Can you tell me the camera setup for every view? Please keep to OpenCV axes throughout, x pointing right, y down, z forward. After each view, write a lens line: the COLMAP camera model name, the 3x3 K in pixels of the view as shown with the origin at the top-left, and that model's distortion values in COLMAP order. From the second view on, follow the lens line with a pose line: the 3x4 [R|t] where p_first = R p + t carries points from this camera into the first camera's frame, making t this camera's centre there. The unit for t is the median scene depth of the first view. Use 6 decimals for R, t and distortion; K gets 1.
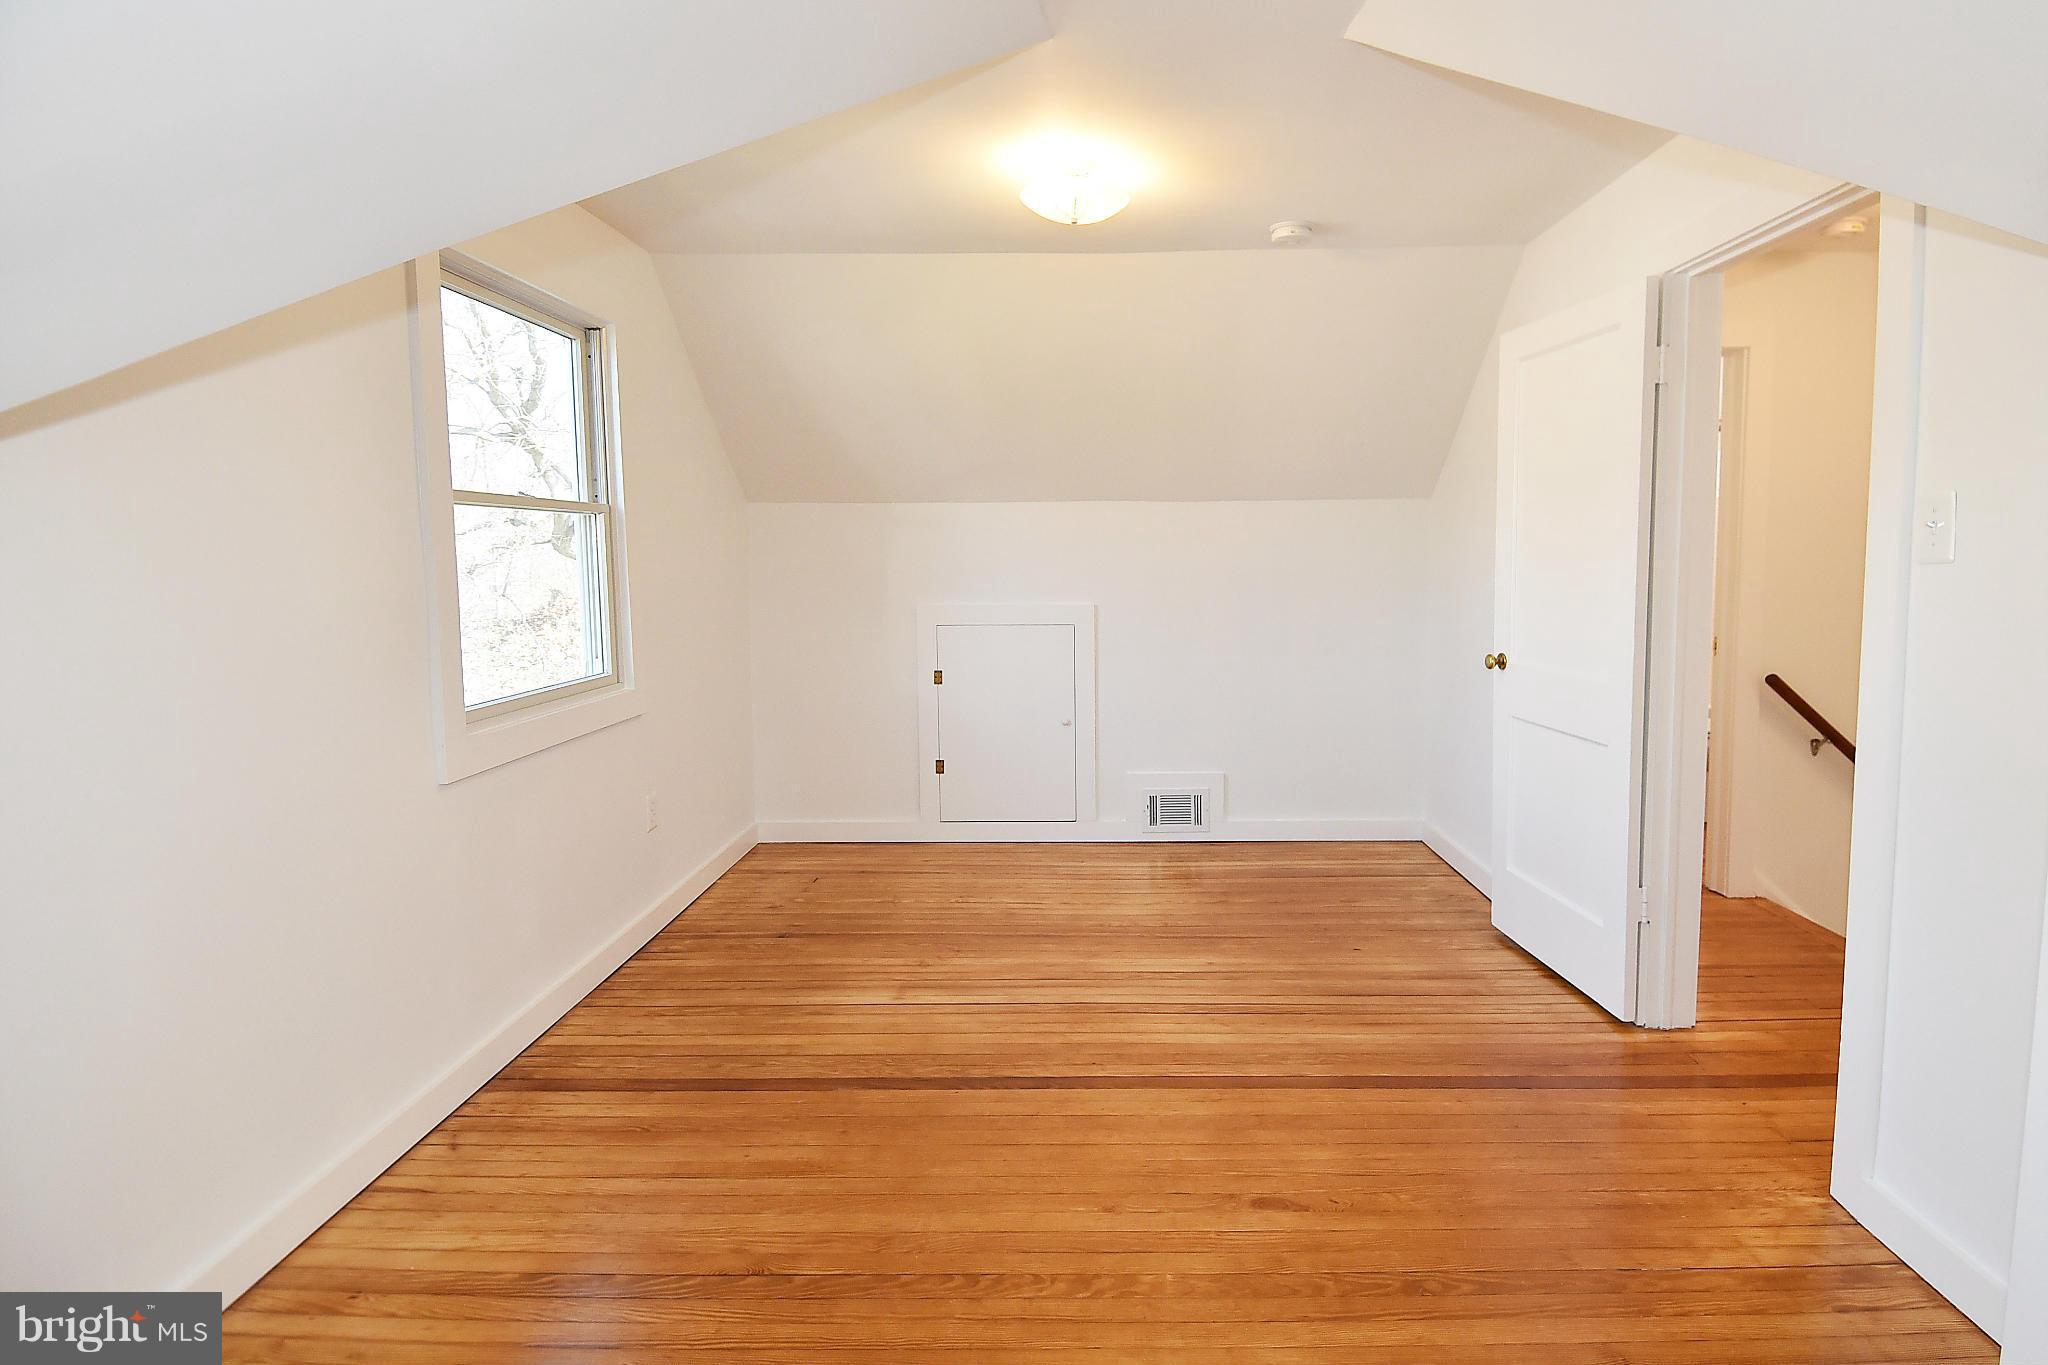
lens RADIAL K [[1087.5, 0, 1081.5], [0, 1087.5, 642.4], [0, 0, 1]] dist [0.061396, -0.064369]
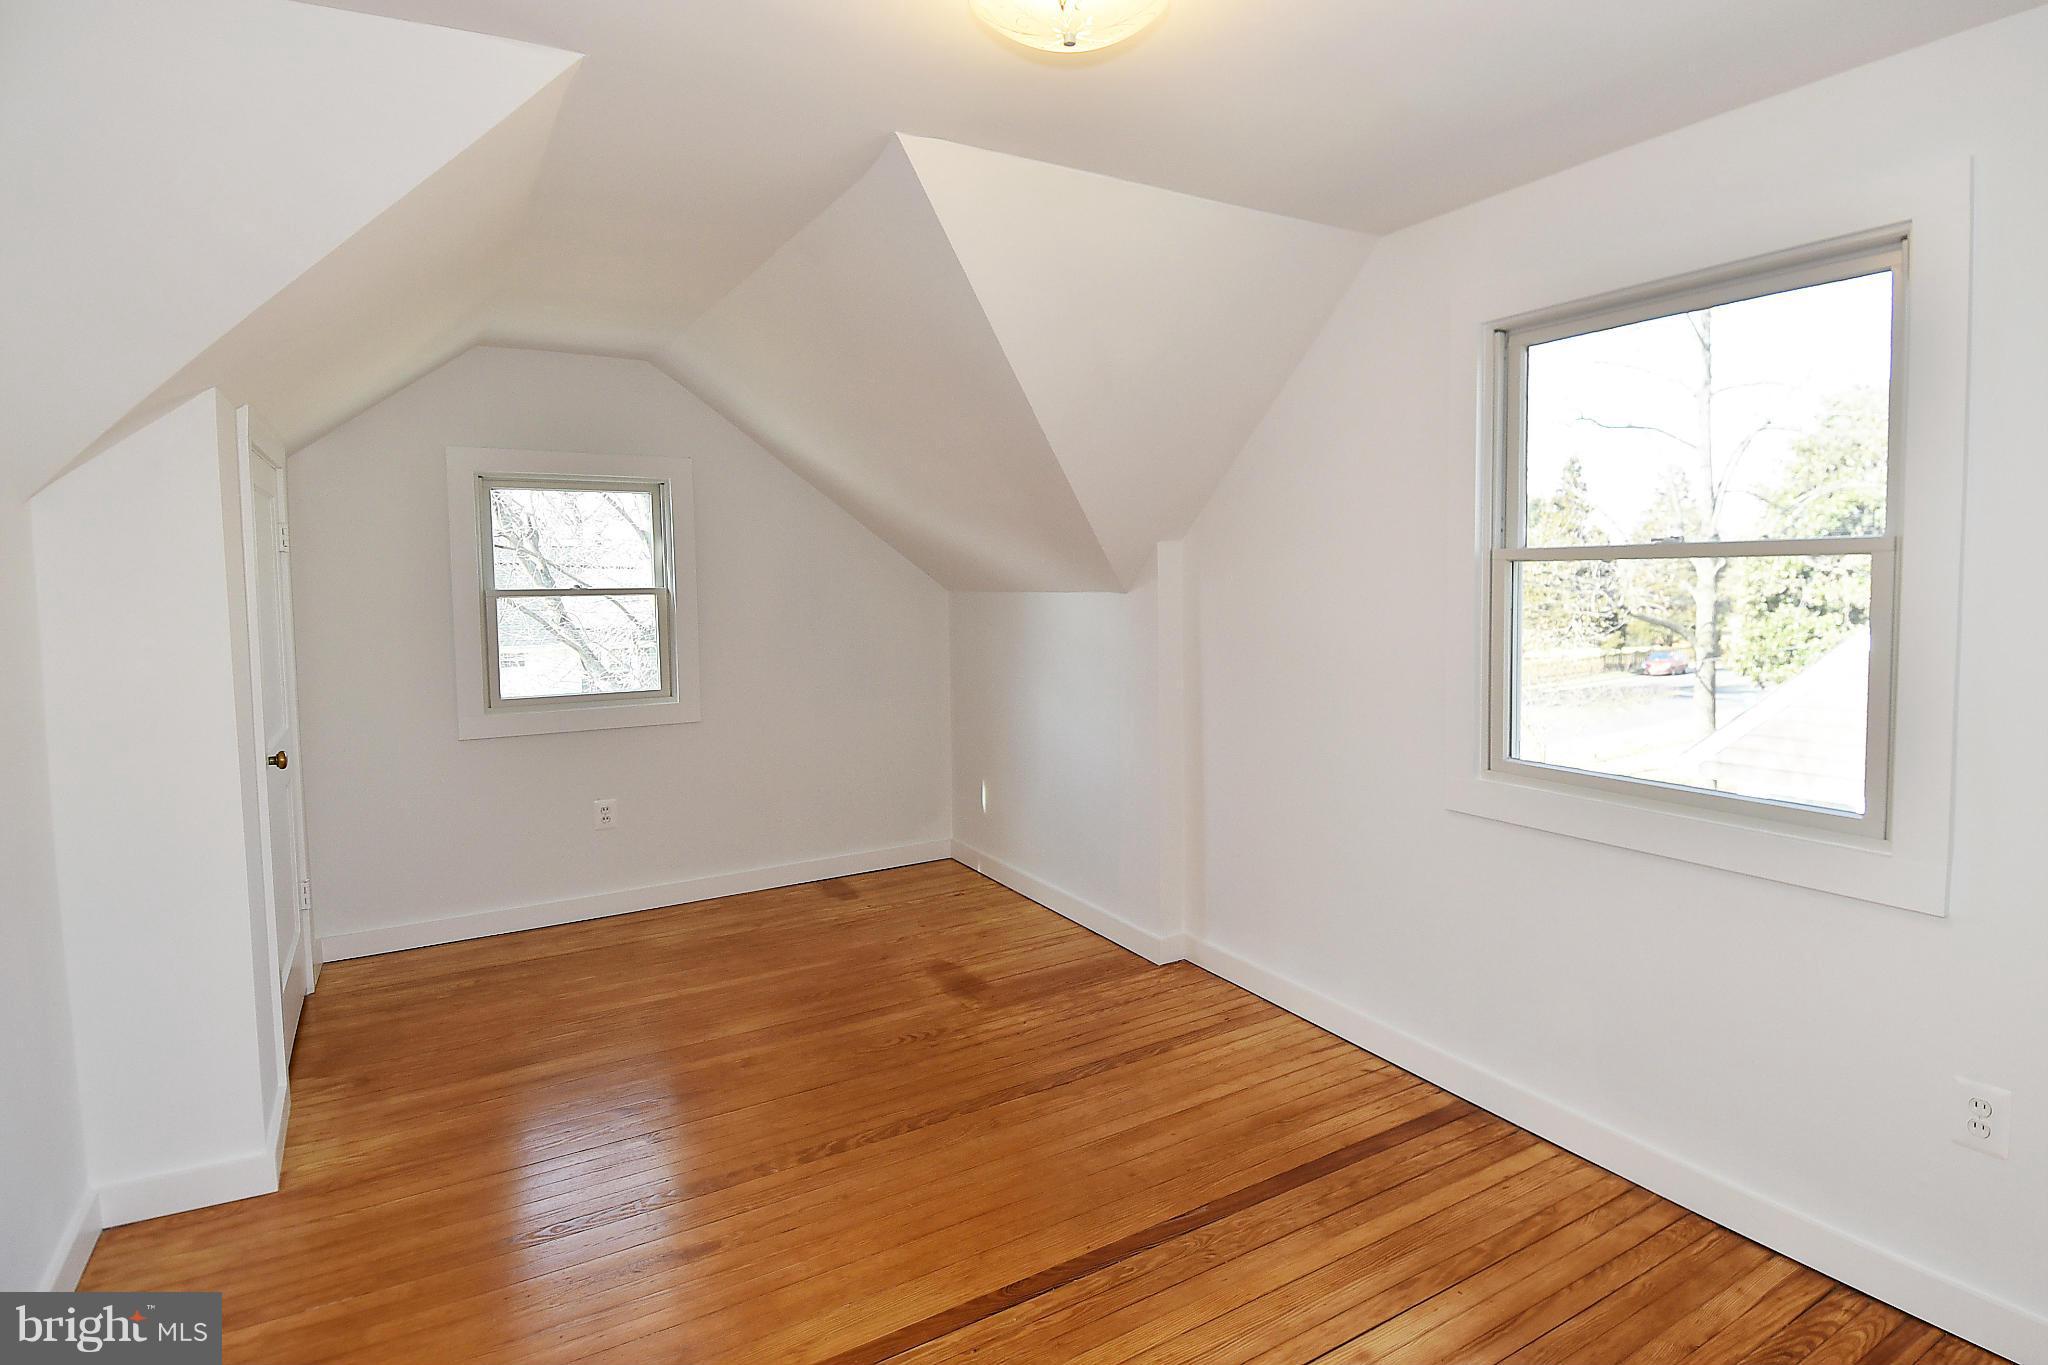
lens RADIAL K [[1087.5, 0, 1081.5], [0, 1087.5, 642.4], [0, 0, 1]] dist [0.061396, -0.064369]
pose [[-0.847115, 0.053122, -0.528747, 0.332509], [-0.024255, 0.990089, 0.138333, -0.186745], [0.530855, 0.130009, -0.837431, 1.699725]]
